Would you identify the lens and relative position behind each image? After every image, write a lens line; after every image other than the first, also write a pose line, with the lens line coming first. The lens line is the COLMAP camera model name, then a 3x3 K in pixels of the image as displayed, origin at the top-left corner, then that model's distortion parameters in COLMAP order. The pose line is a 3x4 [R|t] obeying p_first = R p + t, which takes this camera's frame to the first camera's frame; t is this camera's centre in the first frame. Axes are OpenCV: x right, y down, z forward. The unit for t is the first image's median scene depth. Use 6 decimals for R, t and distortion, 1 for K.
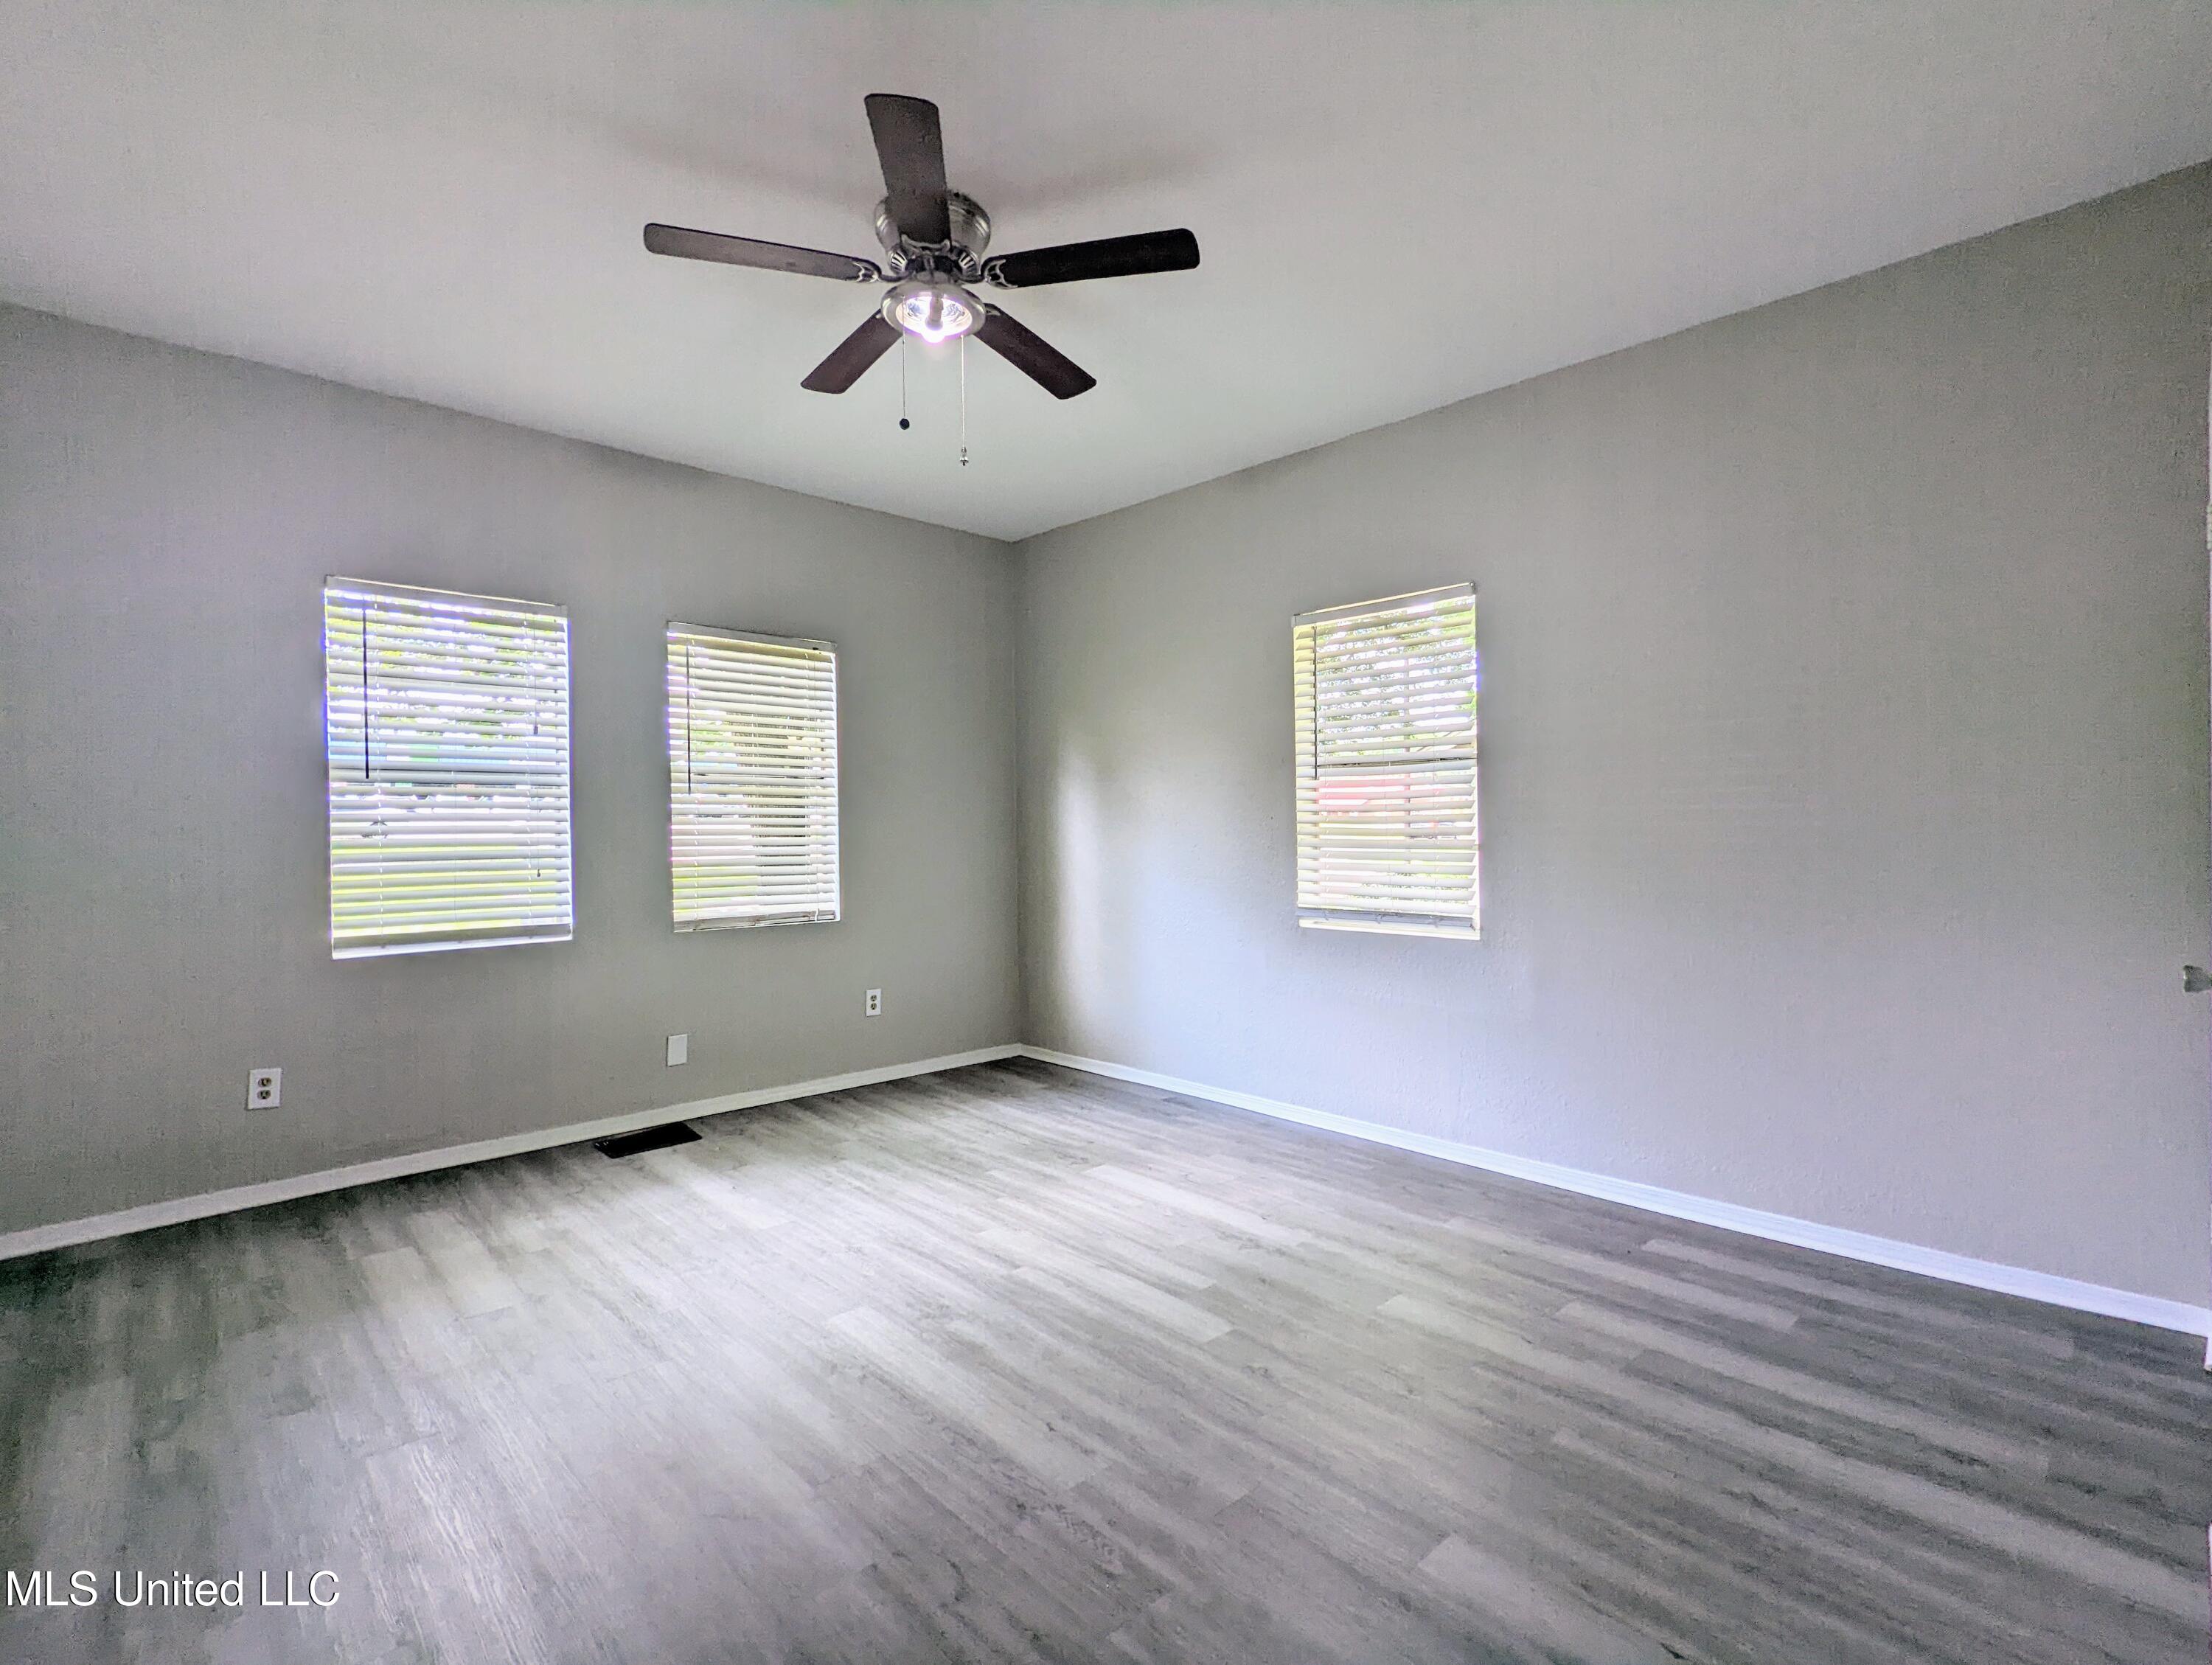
lens RADIAL K [[1053.5, 0, 1075.8], [0, 1053.5, 840.5], [0, 0, 1]] dist [0.002777, 0.000887]
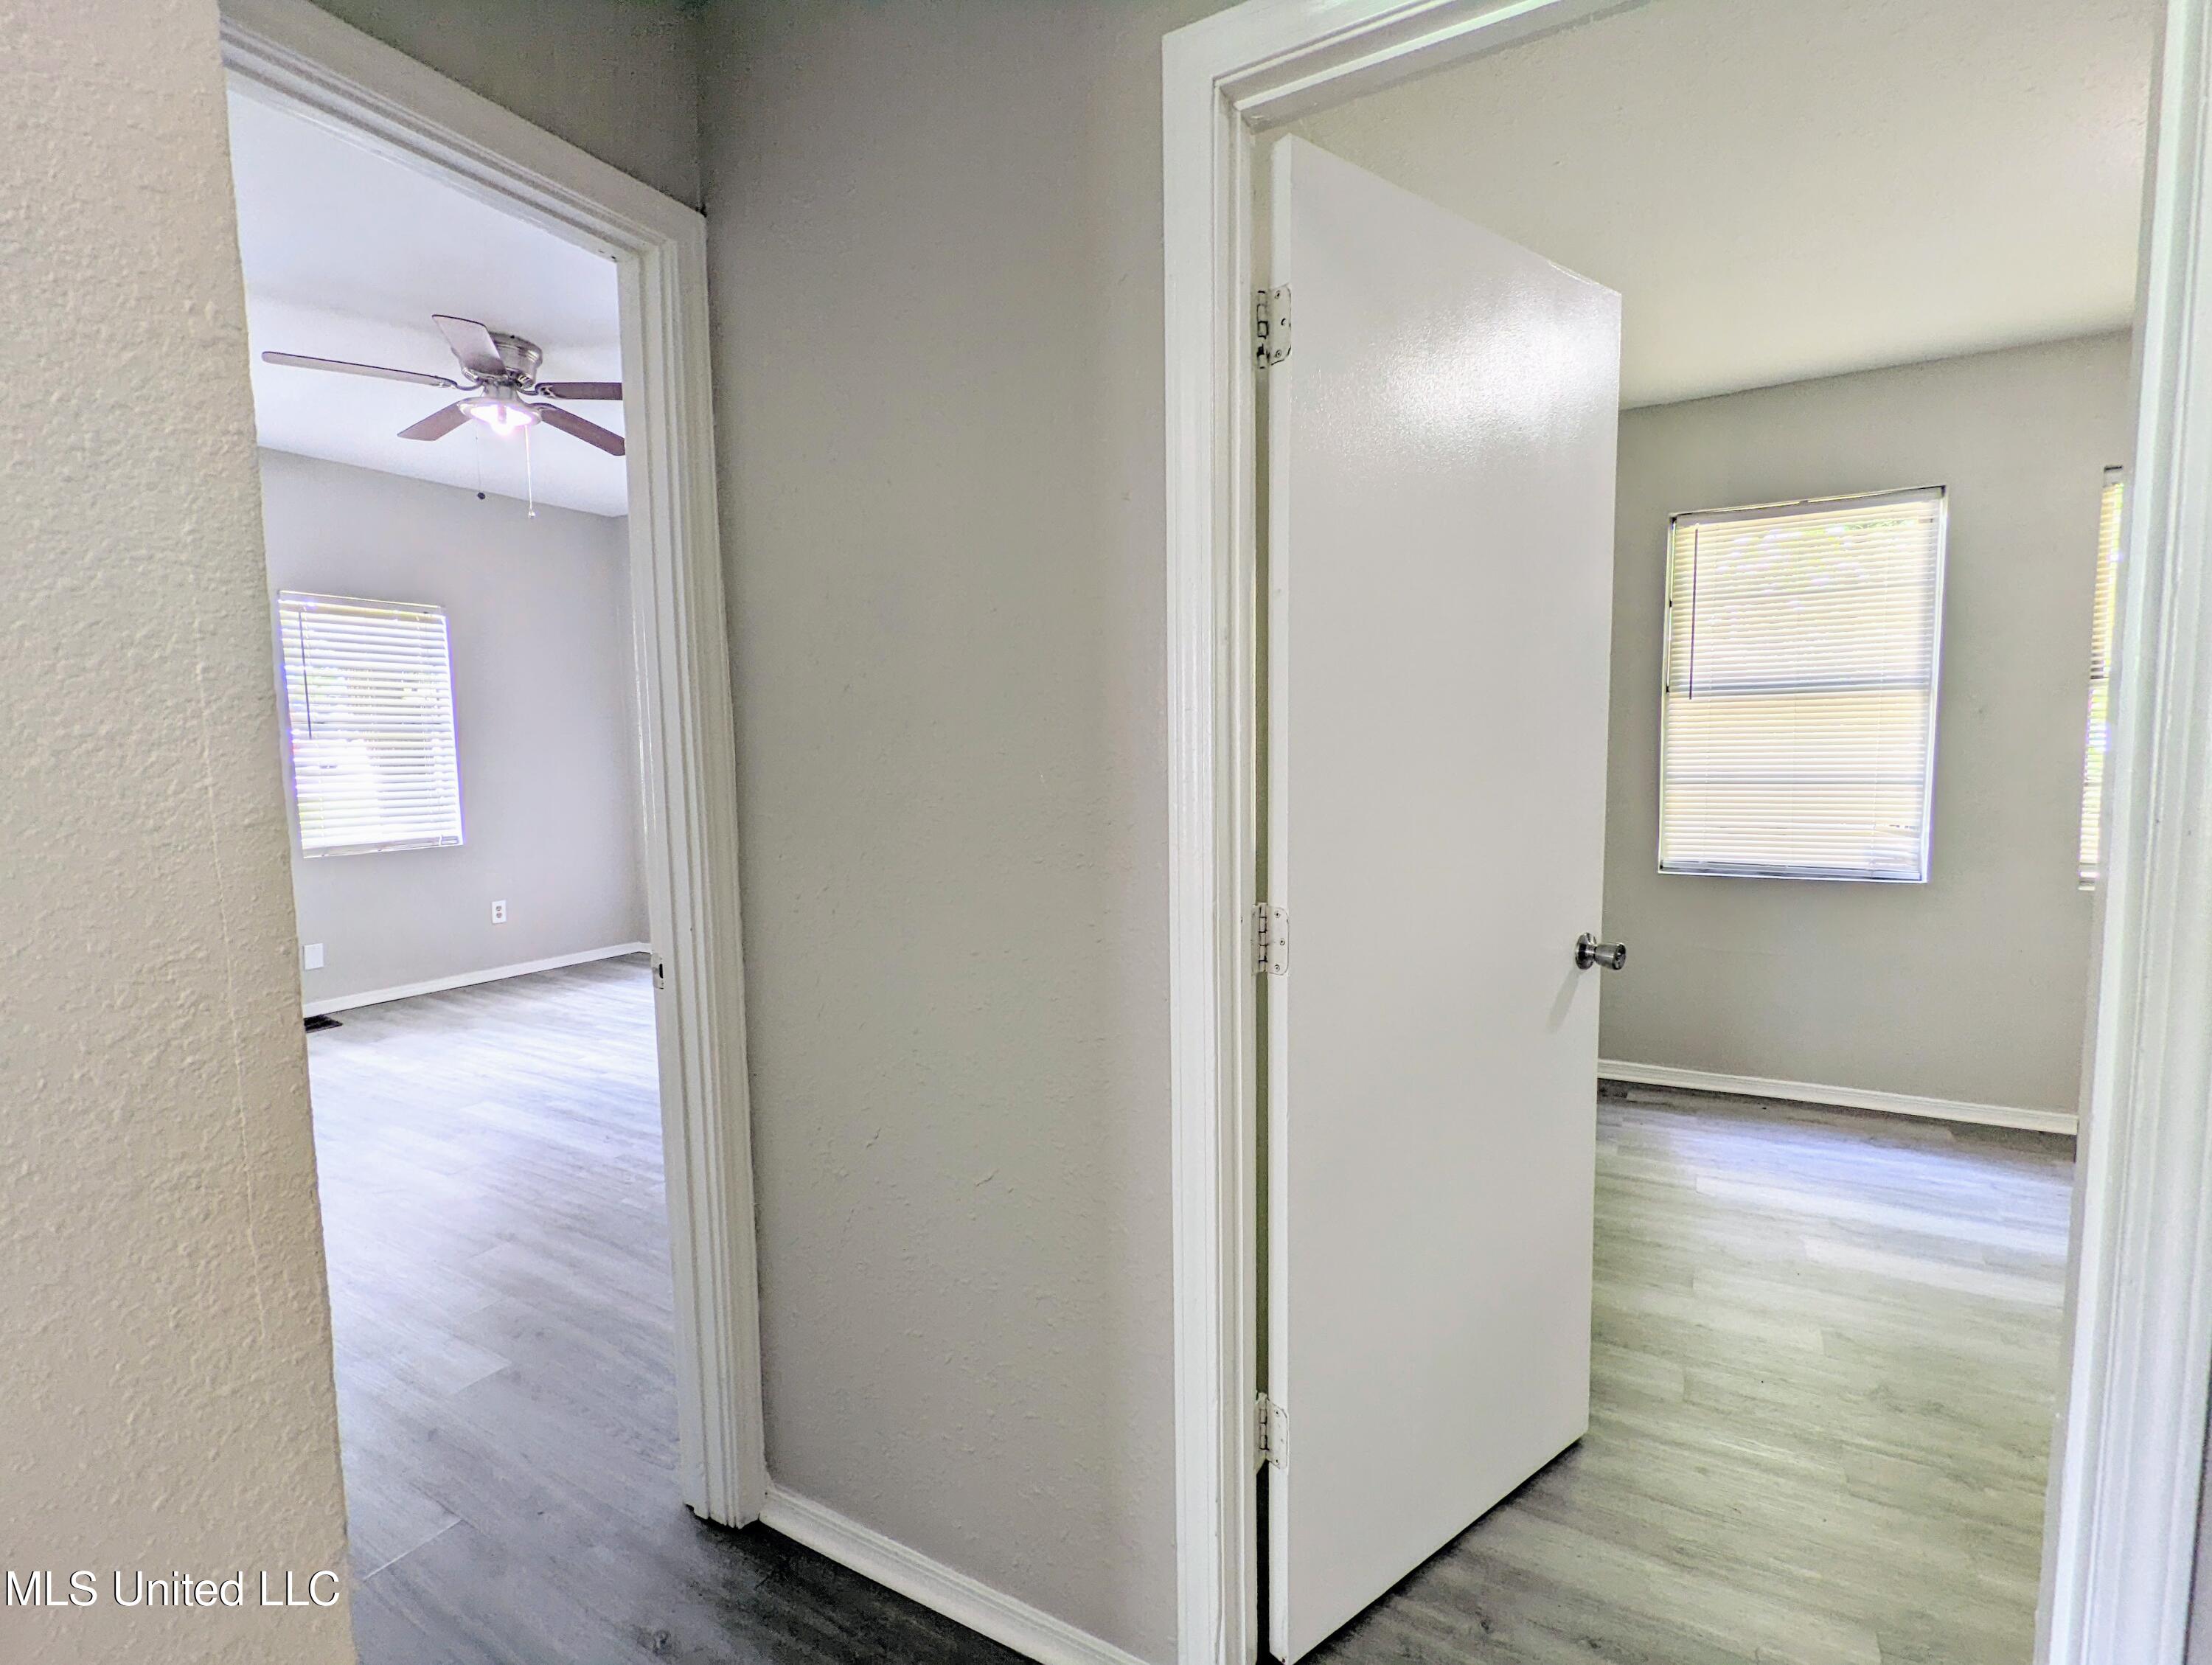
lens RADIAL K [[1053.5, 0, 1075.8], [0, 1053.5, 840.5], [0, 0, 1]] dist [0.002777, 0.000887]
pose [[0.957166, -0.032577, 0.287701, 0.106223], [0.010350, 0.996865, 0.078444, -0.016047], [-0.289354, -0.072106, 0.954502, -0.372064]]
